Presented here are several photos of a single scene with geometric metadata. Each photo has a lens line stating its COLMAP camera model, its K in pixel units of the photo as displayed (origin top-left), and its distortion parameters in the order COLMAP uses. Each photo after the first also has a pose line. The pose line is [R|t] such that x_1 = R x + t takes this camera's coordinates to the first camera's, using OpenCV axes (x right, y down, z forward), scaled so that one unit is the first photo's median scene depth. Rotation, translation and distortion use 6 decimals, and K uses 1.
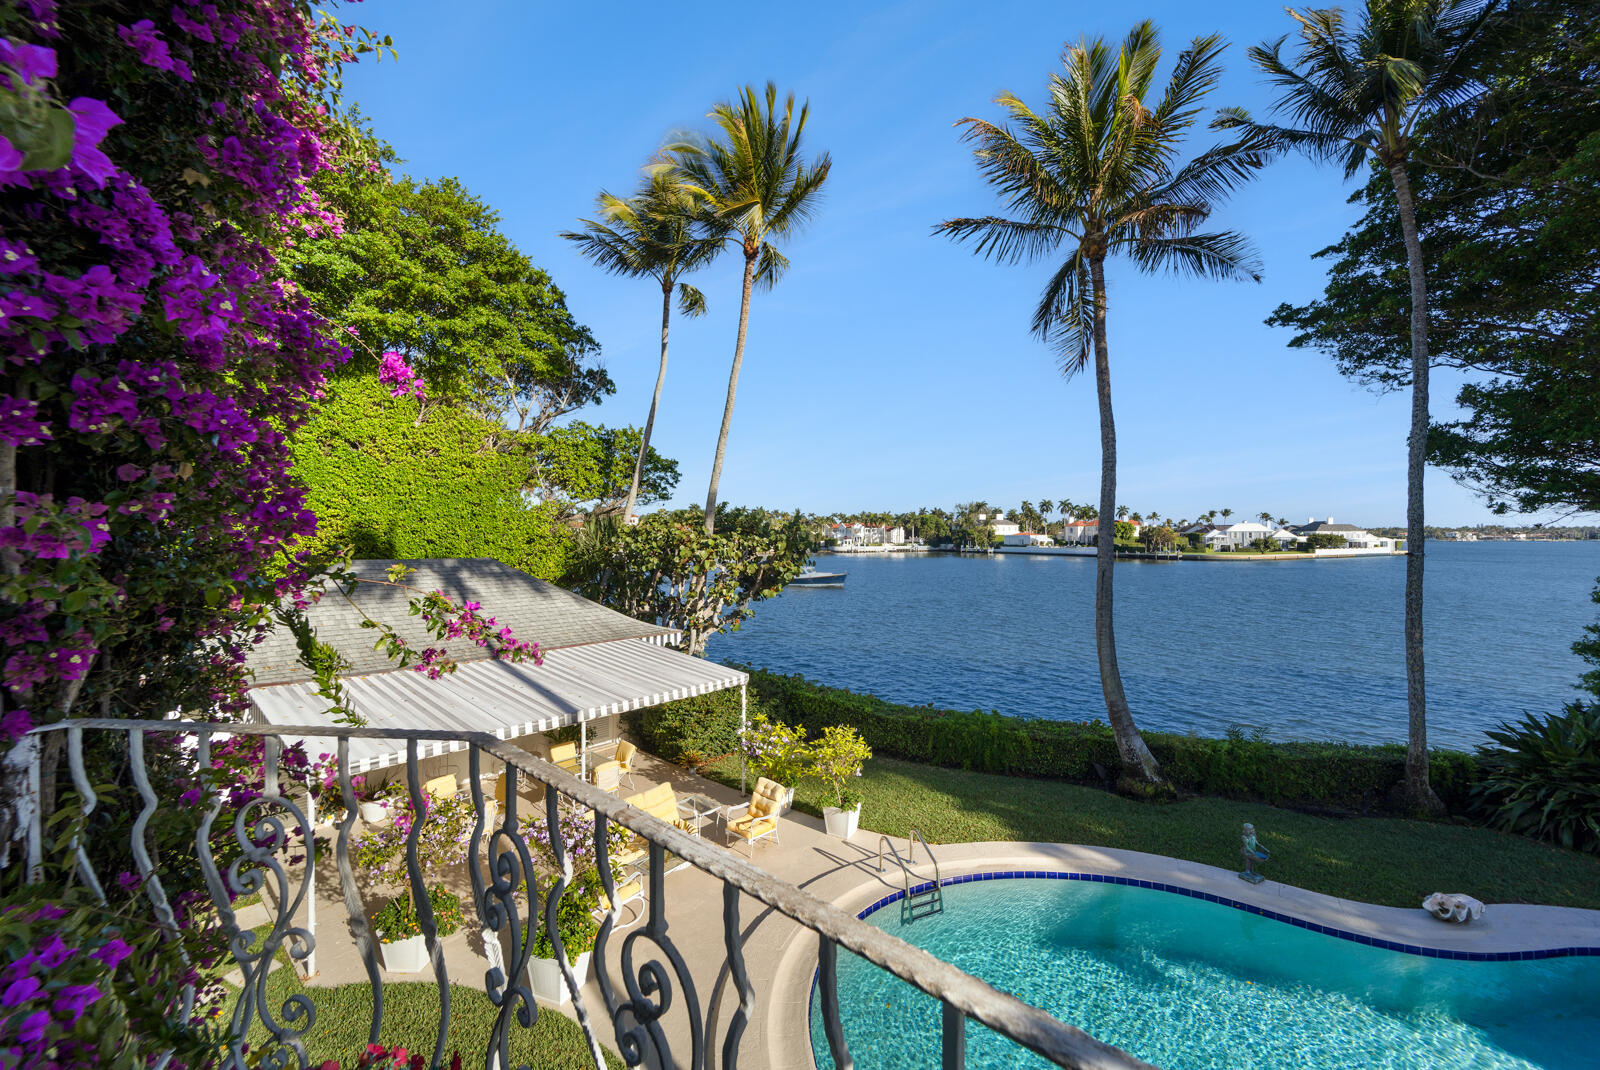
lens RADIAL K [[642.0, 0, 800.0], [0, 642.0, 535.0], [0, 0, 1]] dist [0.035698, -0.019277]
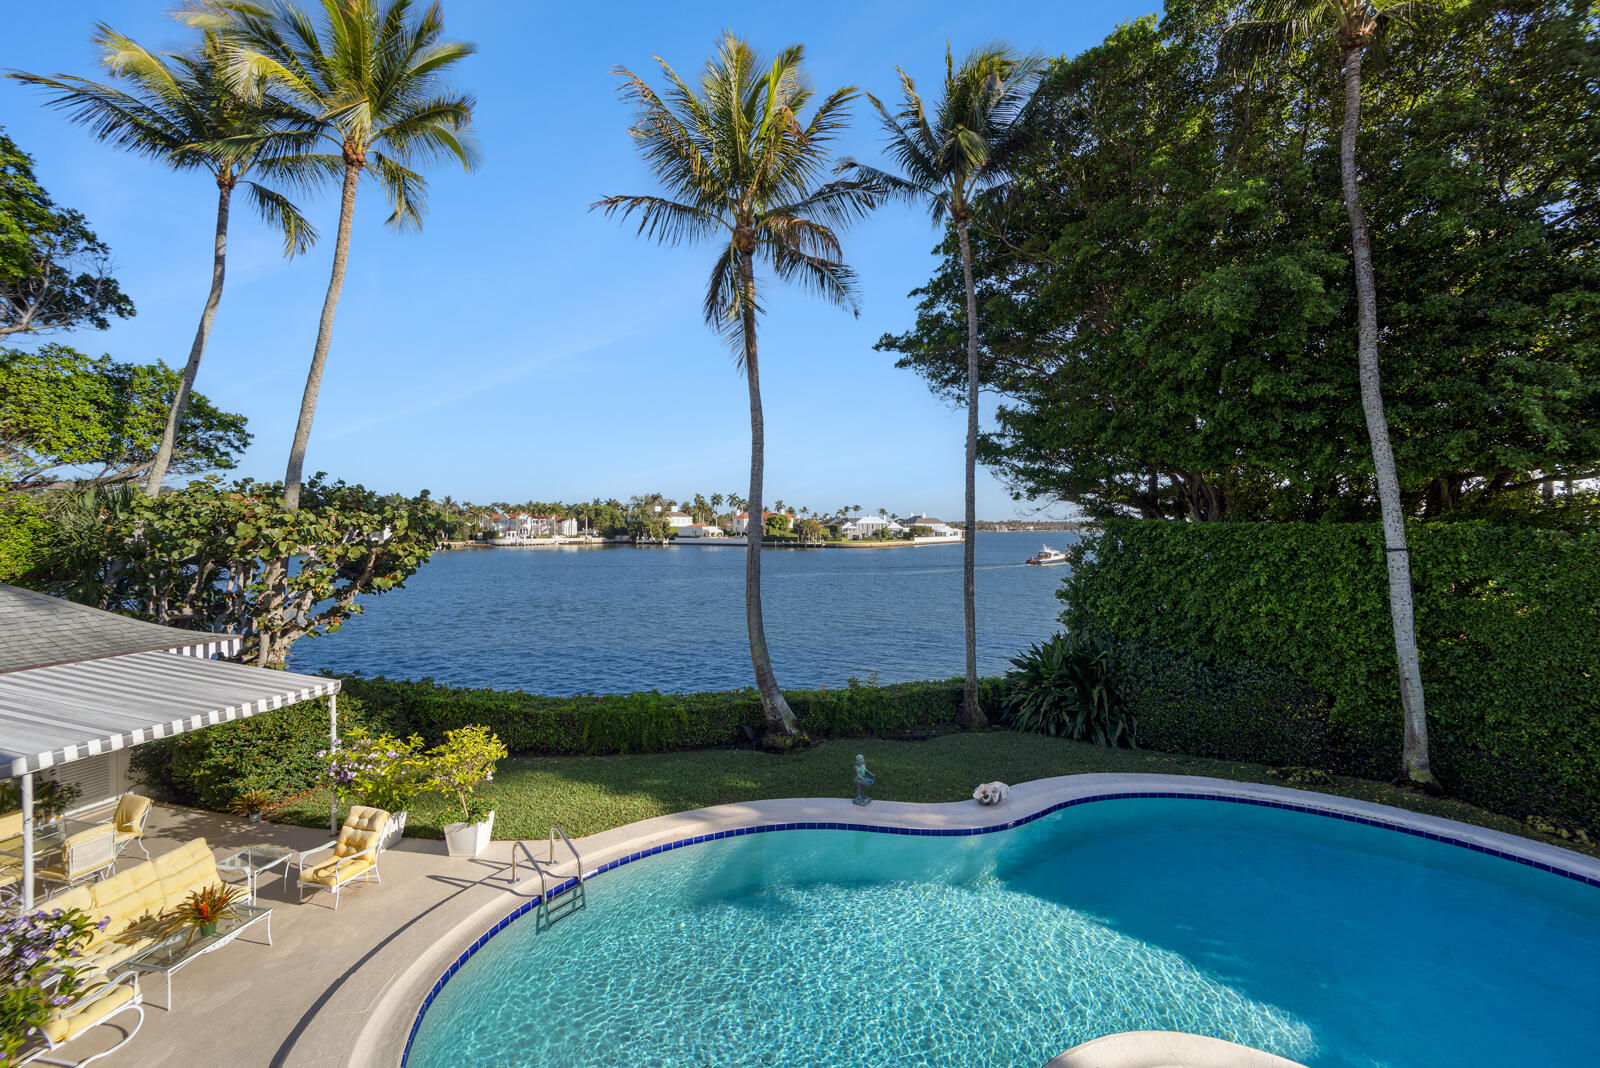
lens RADIAL K [[642.0, 0, 800.0], [0, 642.0, 534.0], [0, 0, 1]] dist [0.035698, -0.019277]
pose [[0.881280, -0.004344, 0.472574, 0.029273], [-0.000424, 0.999950, 0.009982, 0.020782], [-0.472594, -0.008997, 0.881235, 0.022778]]
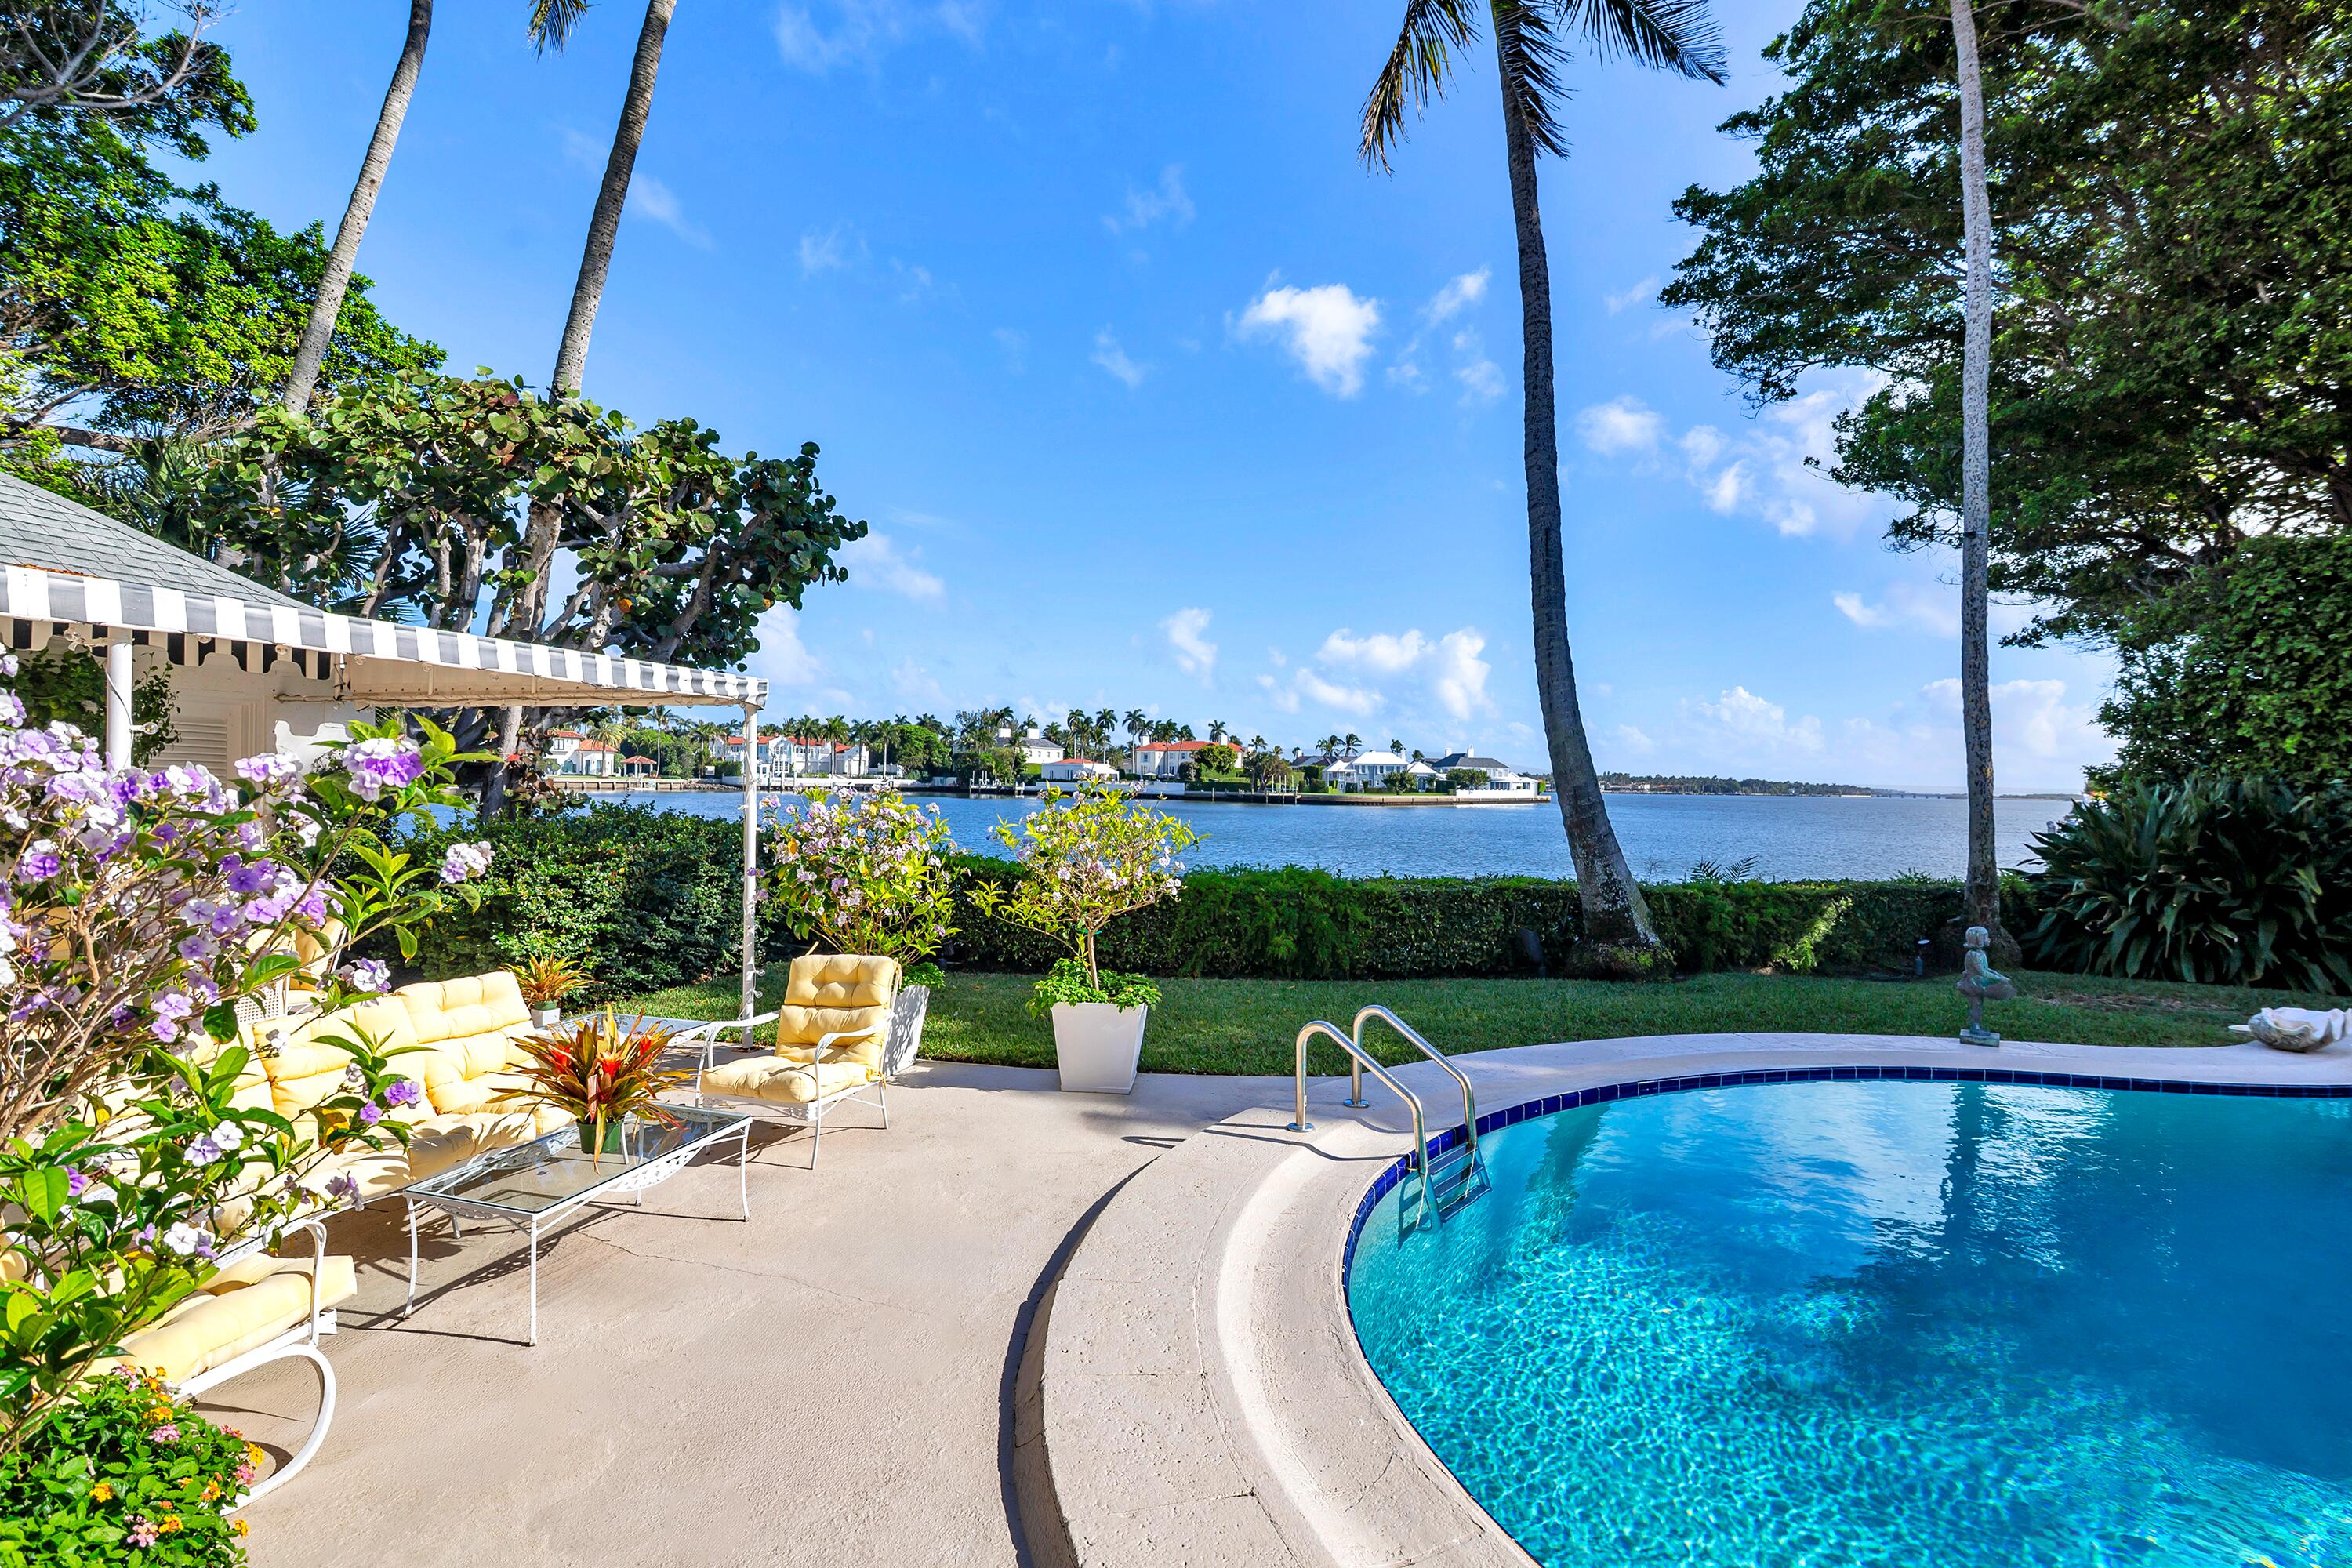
lens RADIAL K [[1109.5, 0, 1176.0], [0, 1109.5, 784.0], [0, 0, 1]] dist [-0.019257, -0.000220]
pose [[0.903825, 0.017528, 0.427543, -0.095338], [-0.020145, 0.999796, 0.001600, 0.194589], [-0.427427, -0.010059, 0.903994, 0.296490]]
